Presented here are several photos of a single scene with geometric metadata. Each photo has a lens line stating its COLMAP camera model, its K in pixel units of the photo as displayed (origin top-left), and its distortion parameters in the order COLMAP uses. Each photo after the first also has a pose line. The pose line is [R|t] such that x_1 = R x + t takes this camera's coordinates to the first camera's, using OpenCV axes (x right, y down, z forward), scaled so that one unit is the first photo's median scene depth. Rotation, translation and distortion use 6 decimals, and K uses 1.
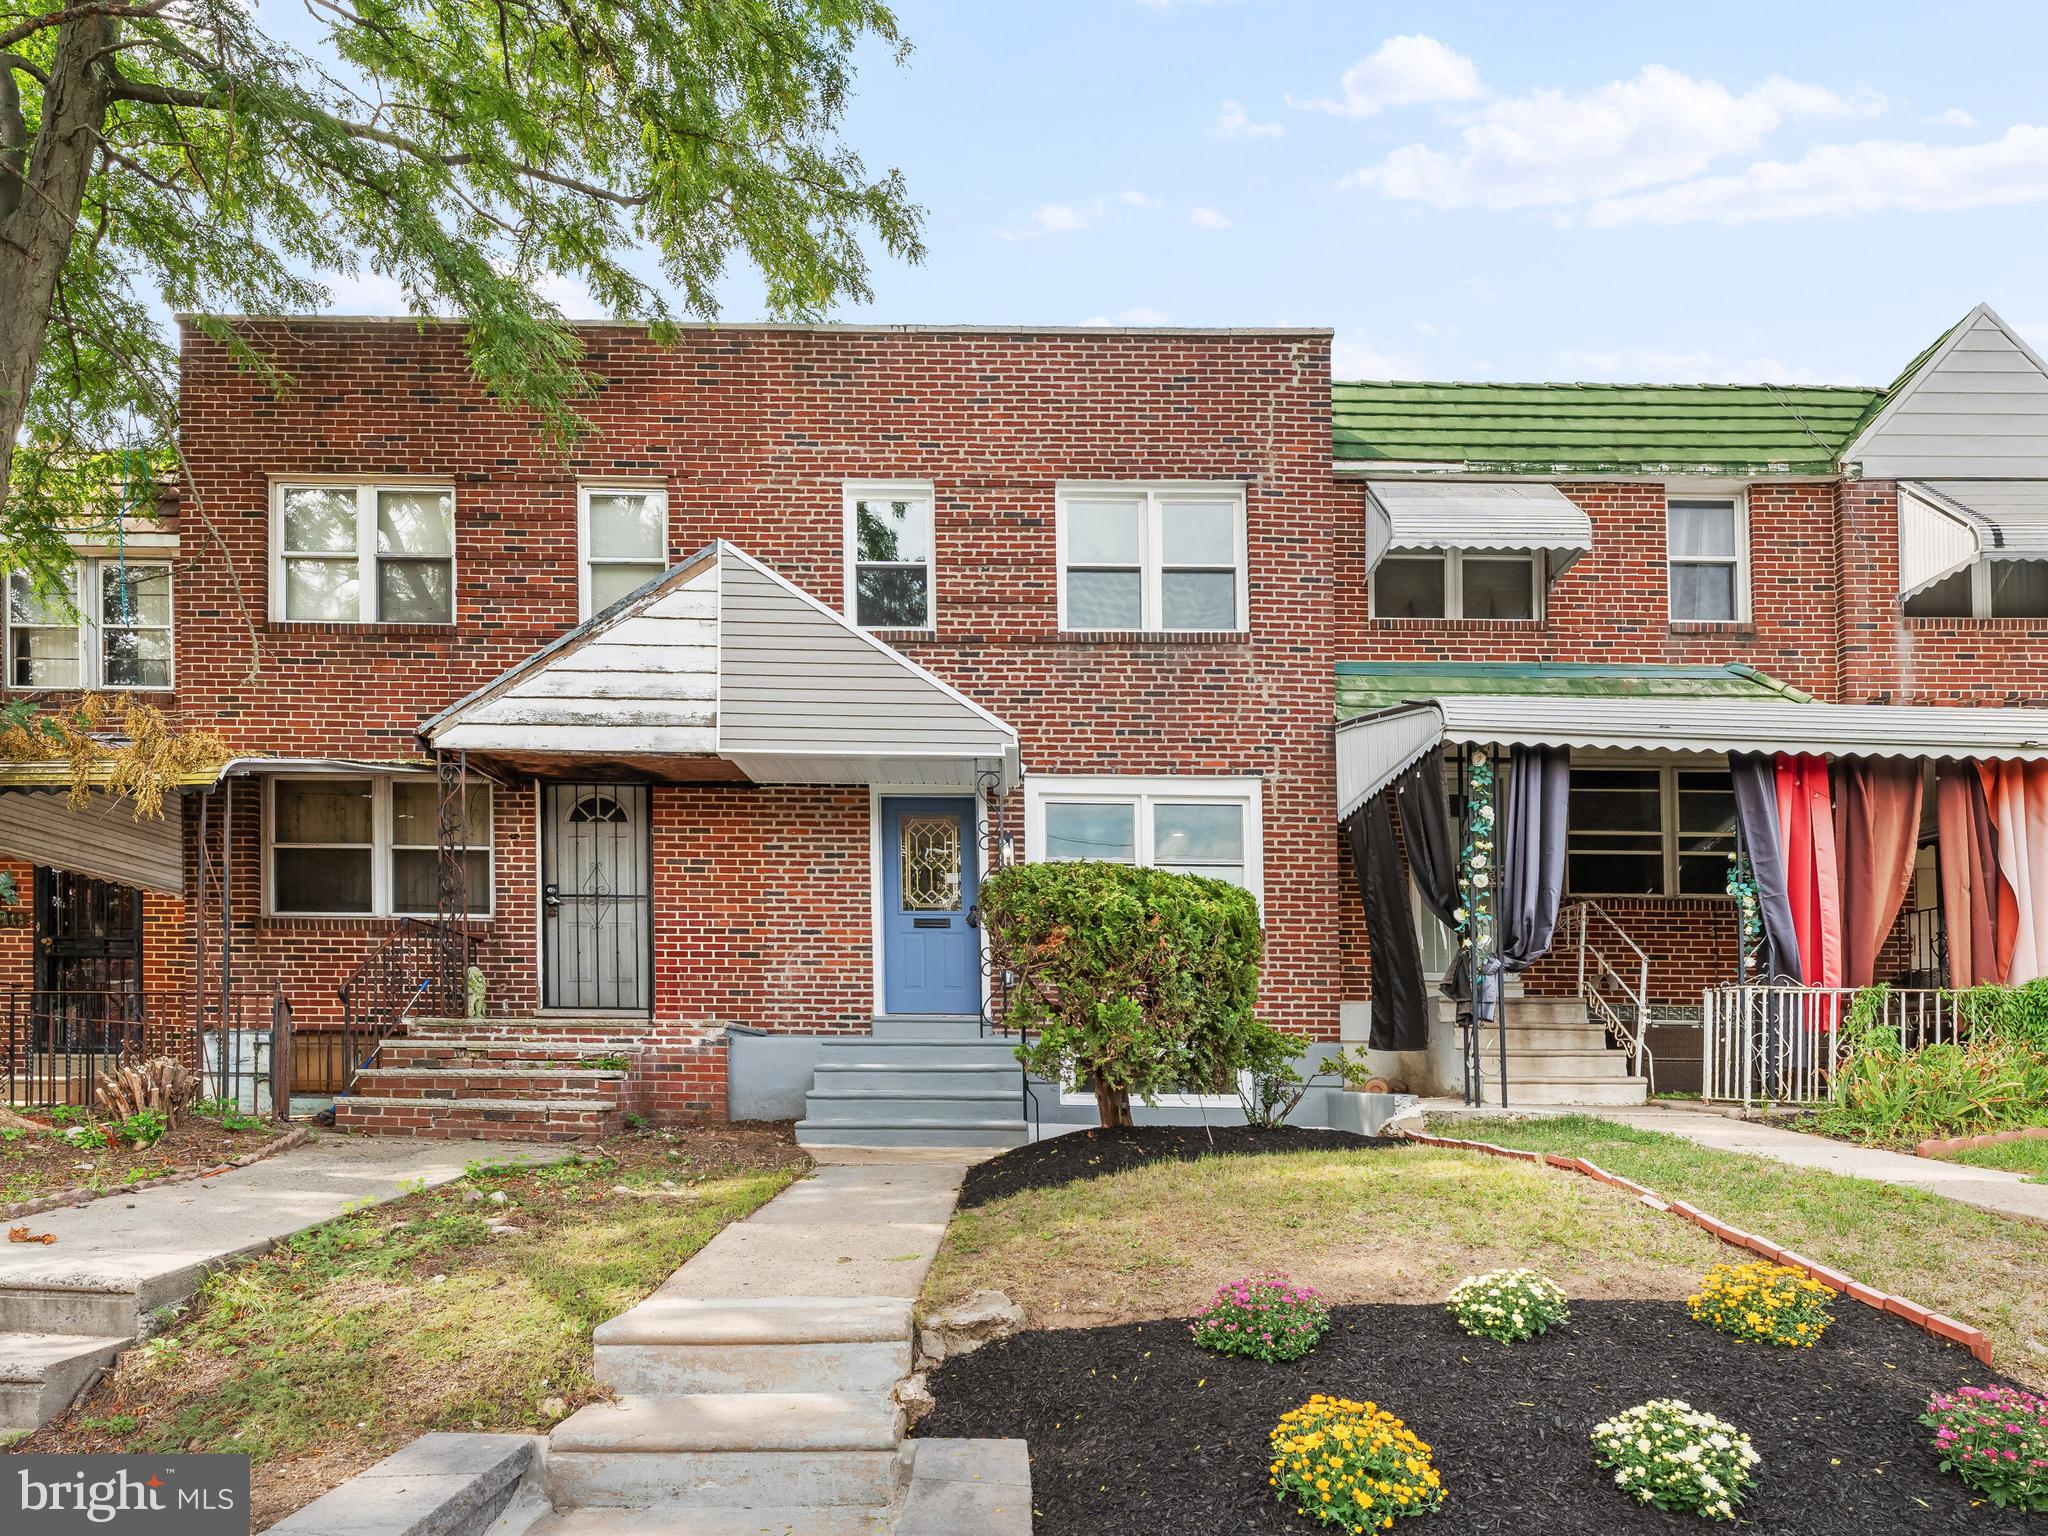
lens RADIAL K [[1189.6, 0, 1023.6], [0, 1189.6, 786.7], [0, 0, 1]] dist [0.000592, -0.001705]
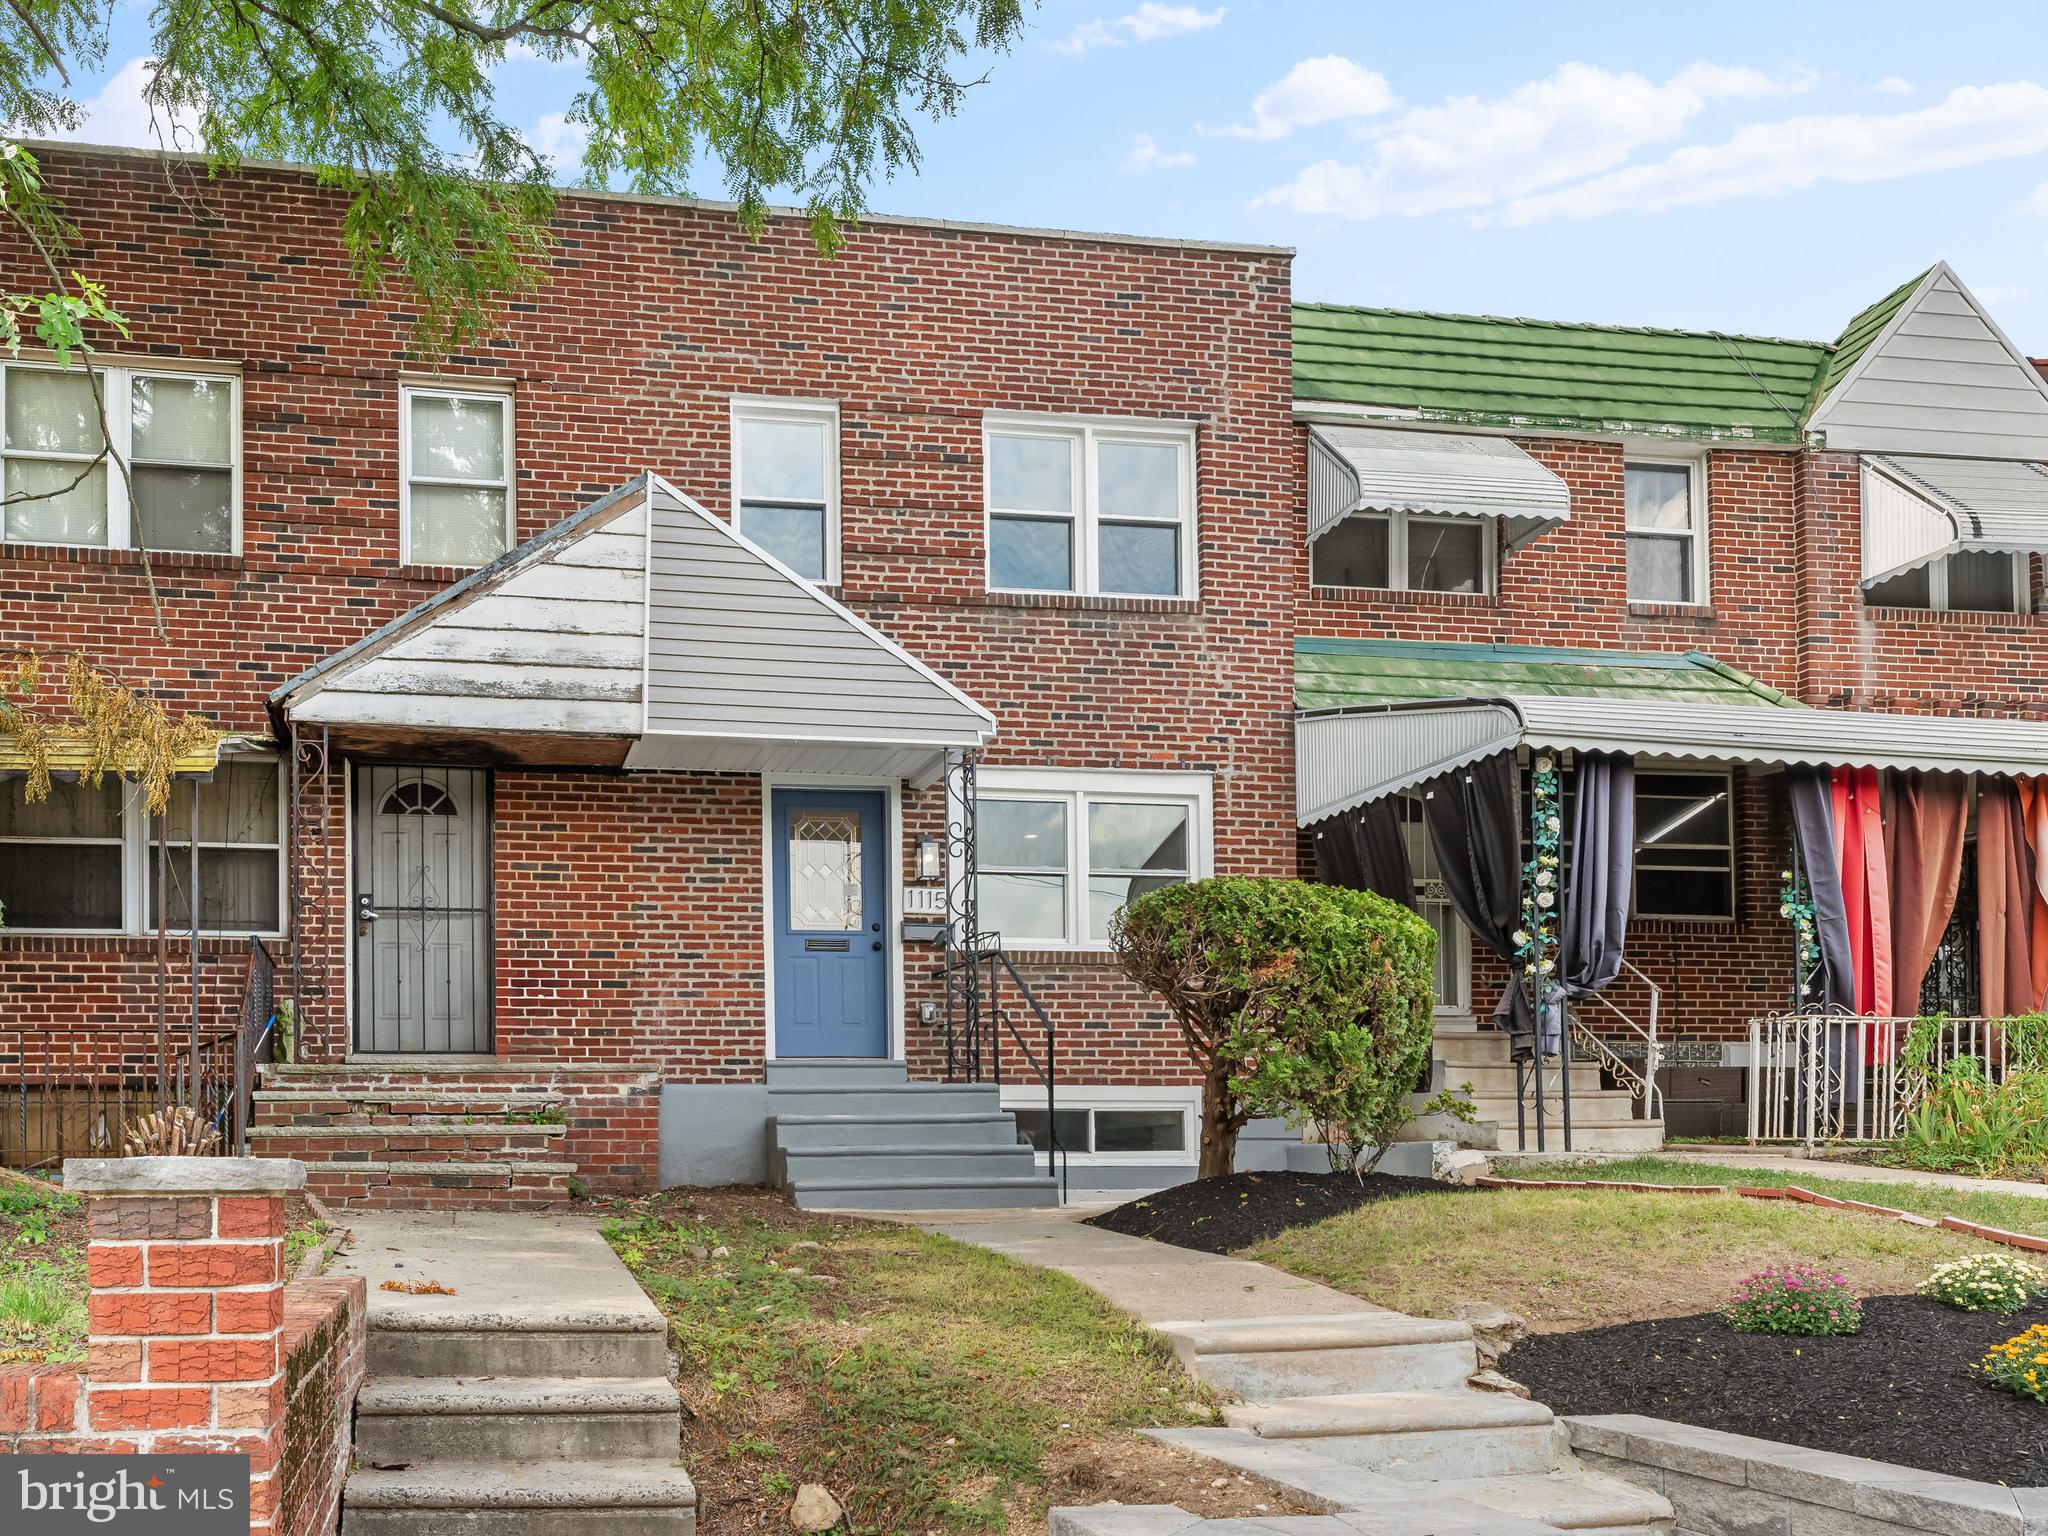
lens RADIAL K [[1516.5, 0, 1019.9], [0, 1516.5, 750.8], [0, 0, 1]] dist [0.003155, -0.000934]
pose [[0.987030, 0.023228, 0.158845, -0.113602], [-0.021063, 0.999661, -0.015304, -0.004613], [-0.159146, 0.011760, 0.987185, -0.043327]]
